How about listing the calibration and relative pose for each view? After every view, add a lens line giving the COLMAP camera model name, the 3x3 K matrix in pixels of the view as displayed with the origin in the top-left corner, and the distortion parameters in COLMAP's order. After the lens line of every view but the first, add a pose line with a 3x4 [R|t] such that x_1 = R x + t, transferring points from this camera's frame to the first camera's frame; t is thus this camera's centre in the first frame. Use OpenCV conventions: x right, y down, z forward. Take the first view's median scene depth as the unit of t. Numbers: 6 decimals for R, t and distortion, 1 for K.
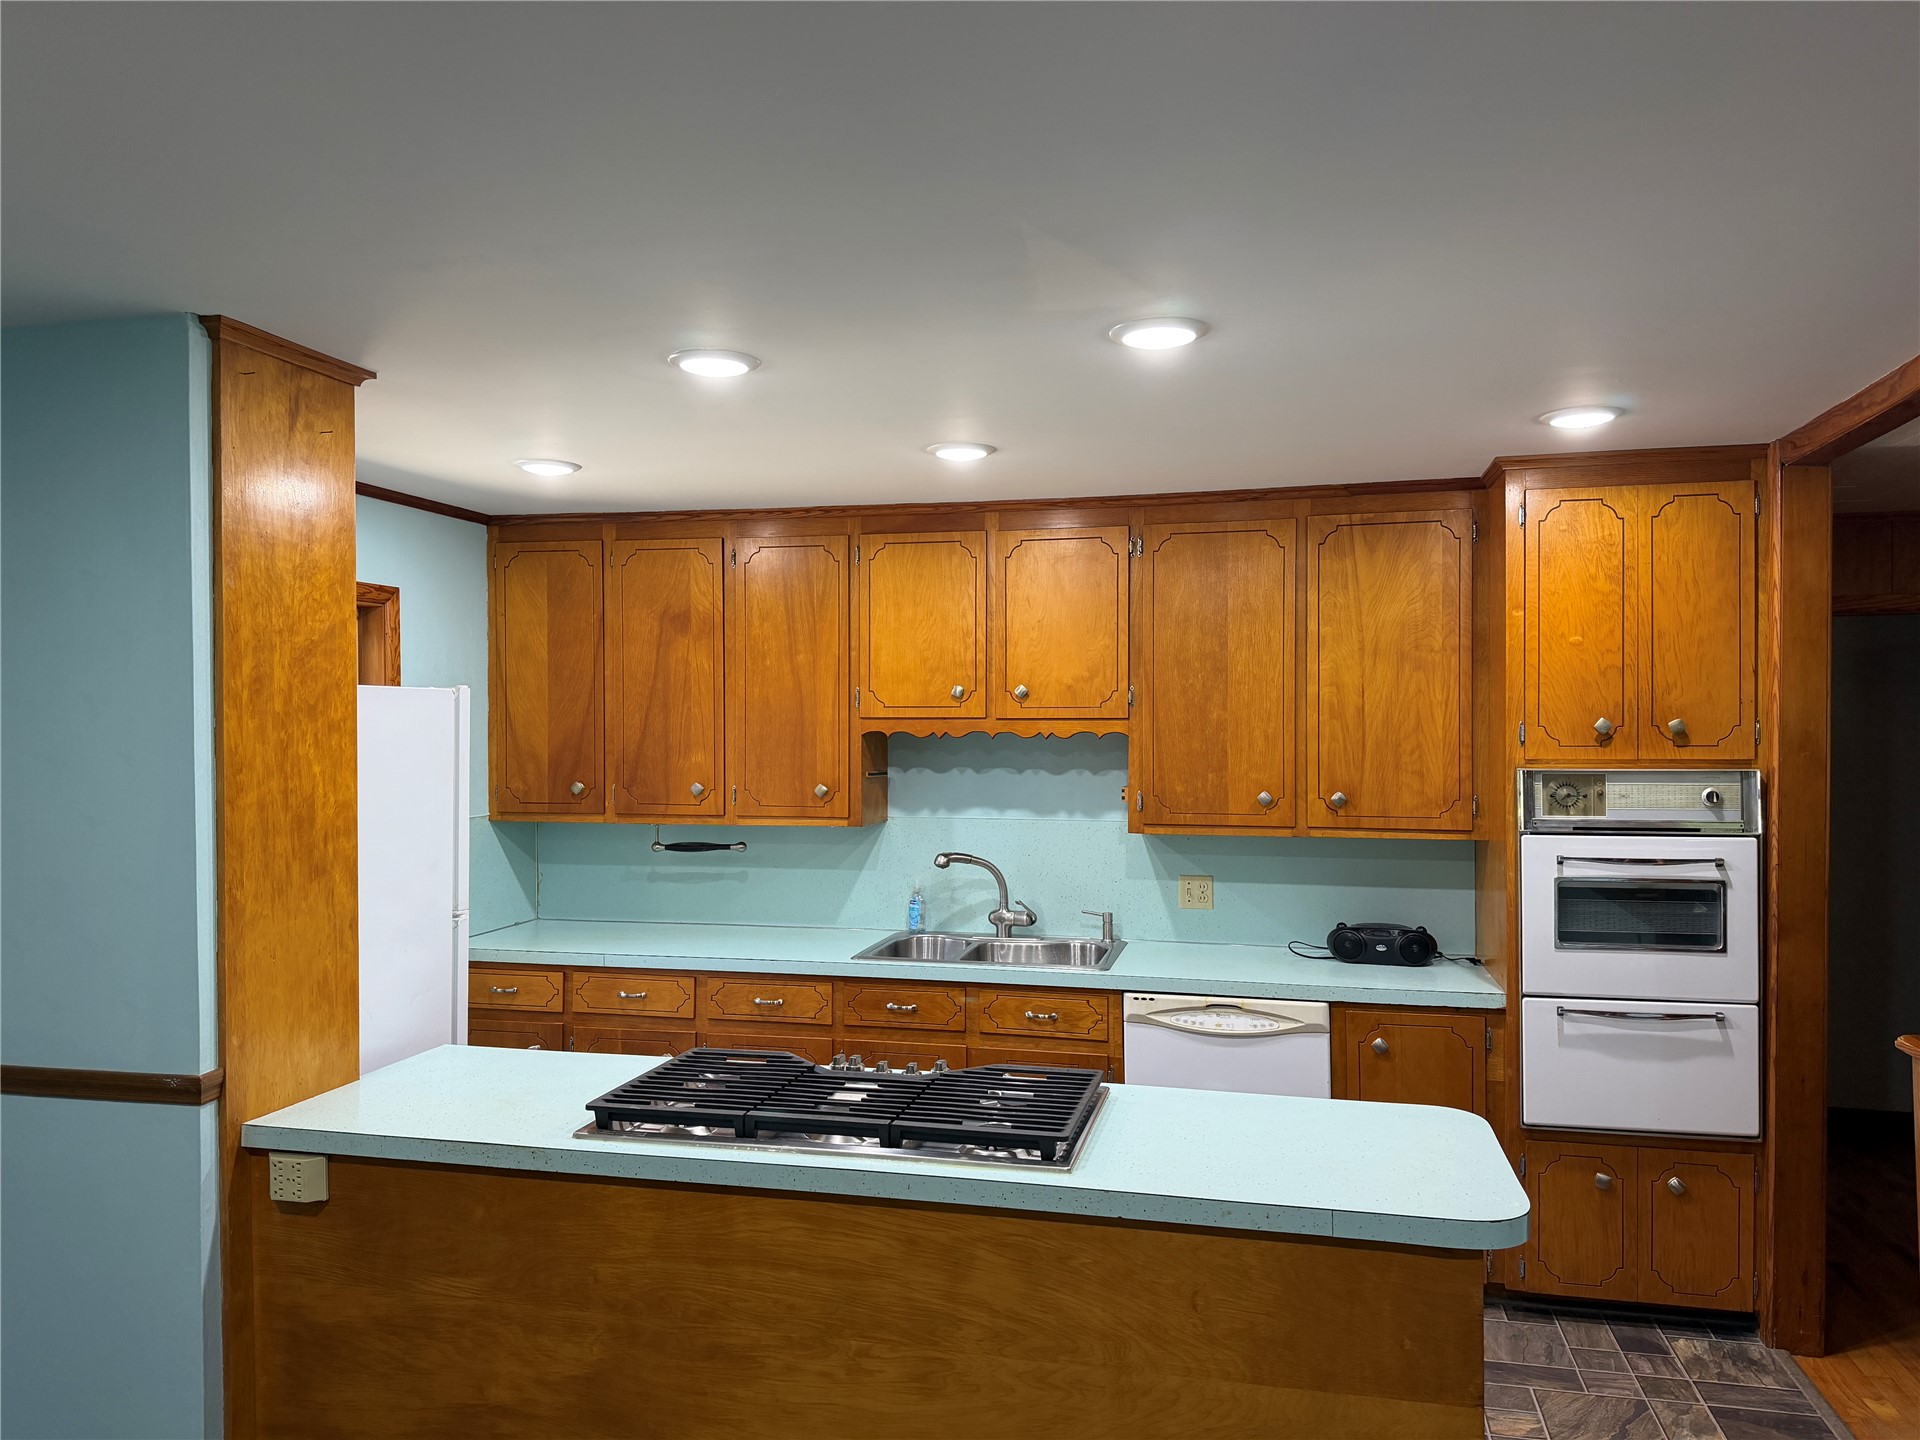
lens RADIAL K [[1347.2, 0, 944.3], [0, 1347.2, 719.9], [0, 0, 1]] dist [0.066828, -0.067474]
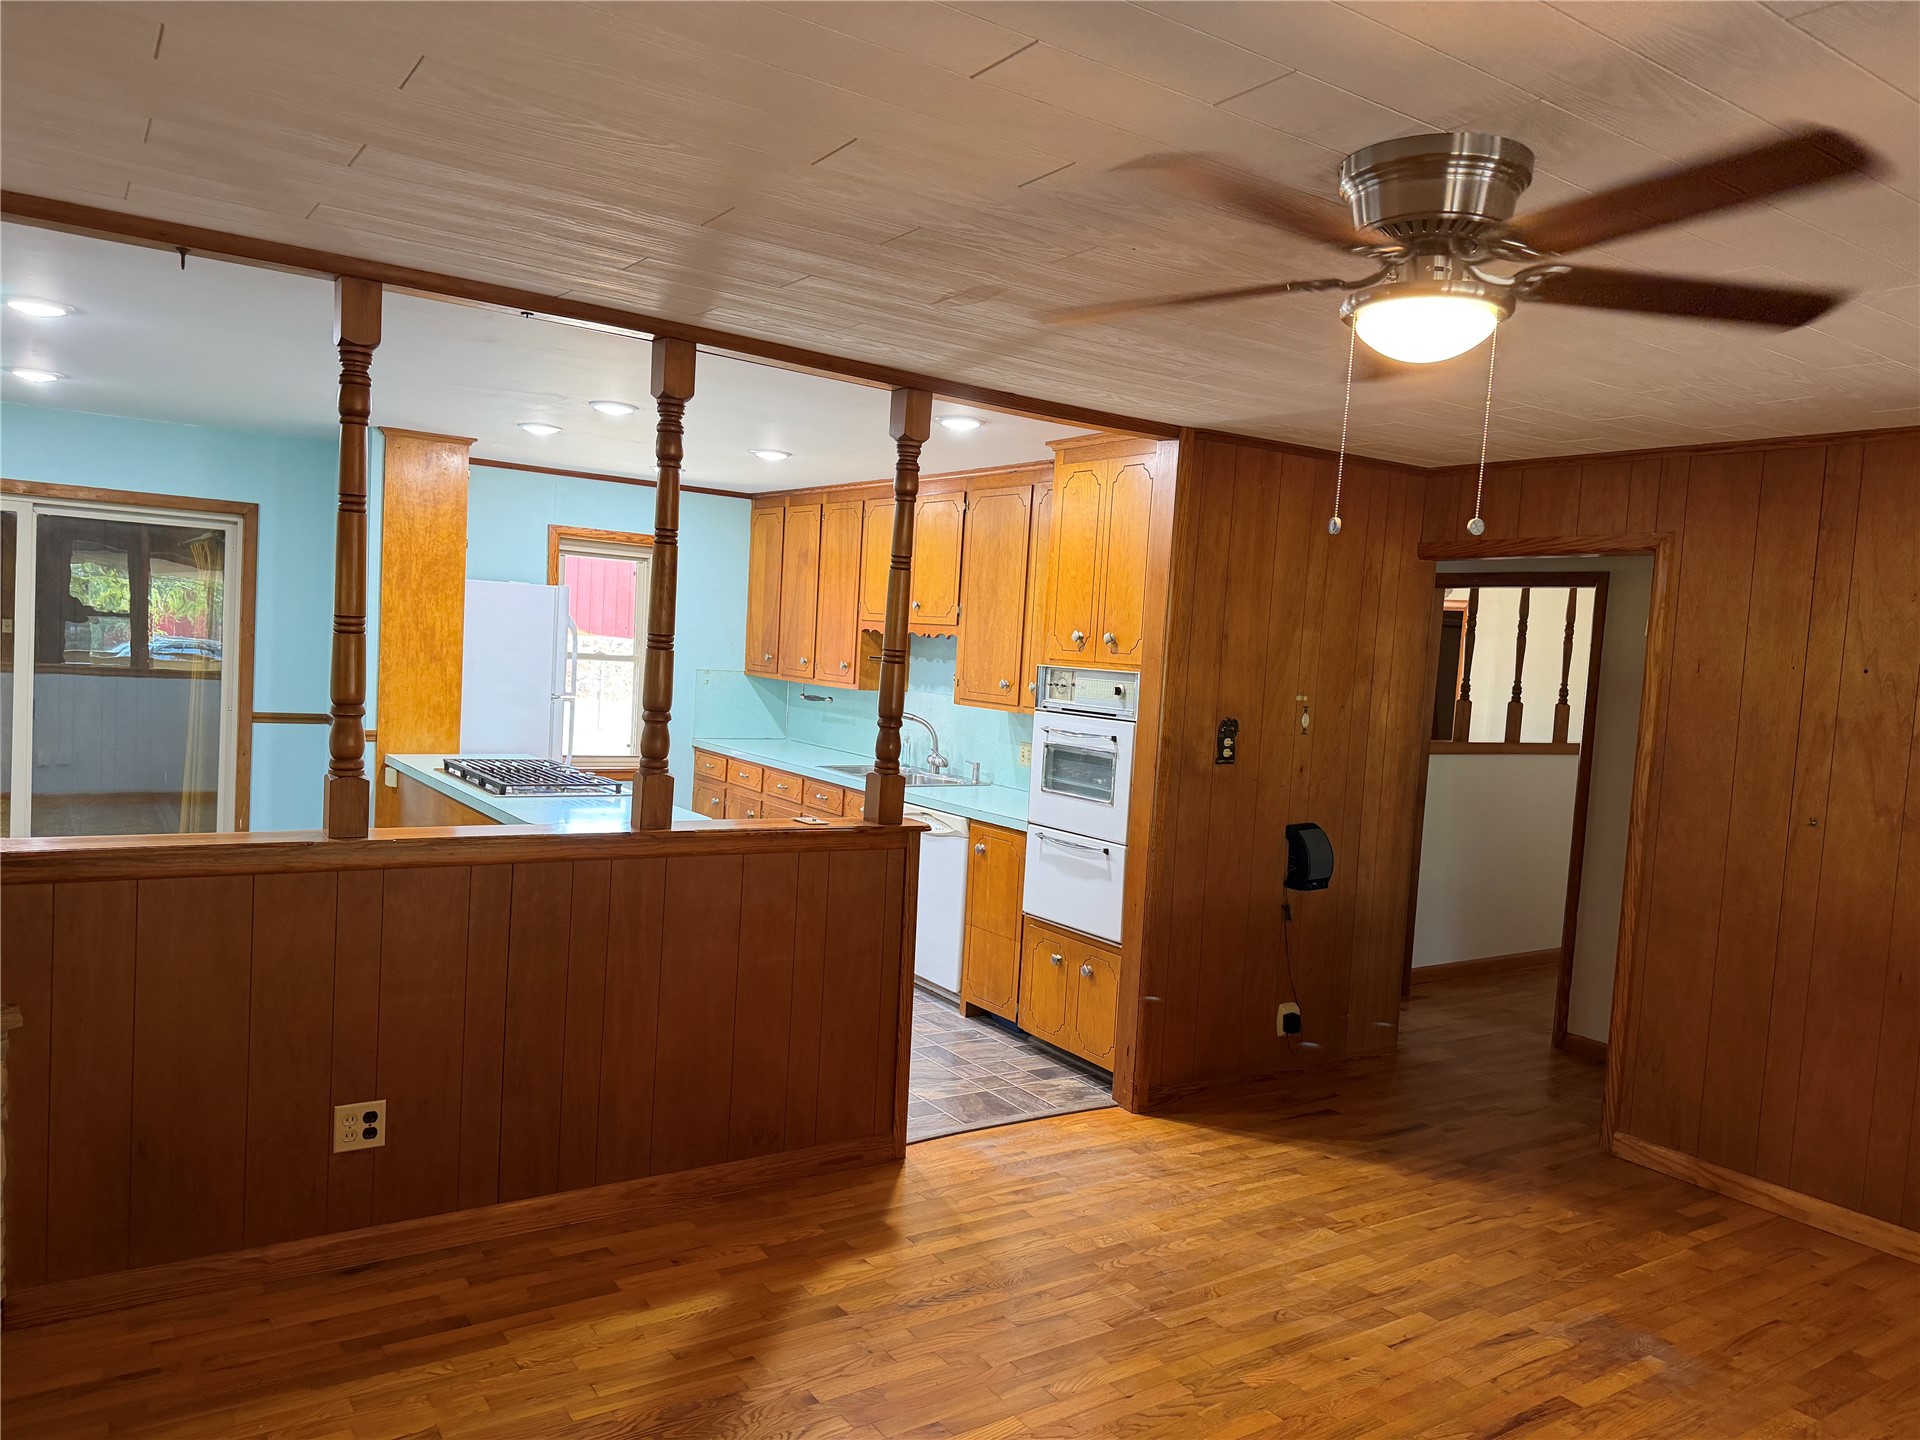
lens RADIAL K [[1347.2, 0, 968.8], [0, 1347.2, 716.8], [0, 0, 1]] dist [0.066828, -0.067474]
pose [[0.740750, 0.085430, -0.666326, 1.734401], [-0.061358, 0.996339, 0.059530, 0.015644], [0.668972, -0.003213, 0.743280, -0.114040]]
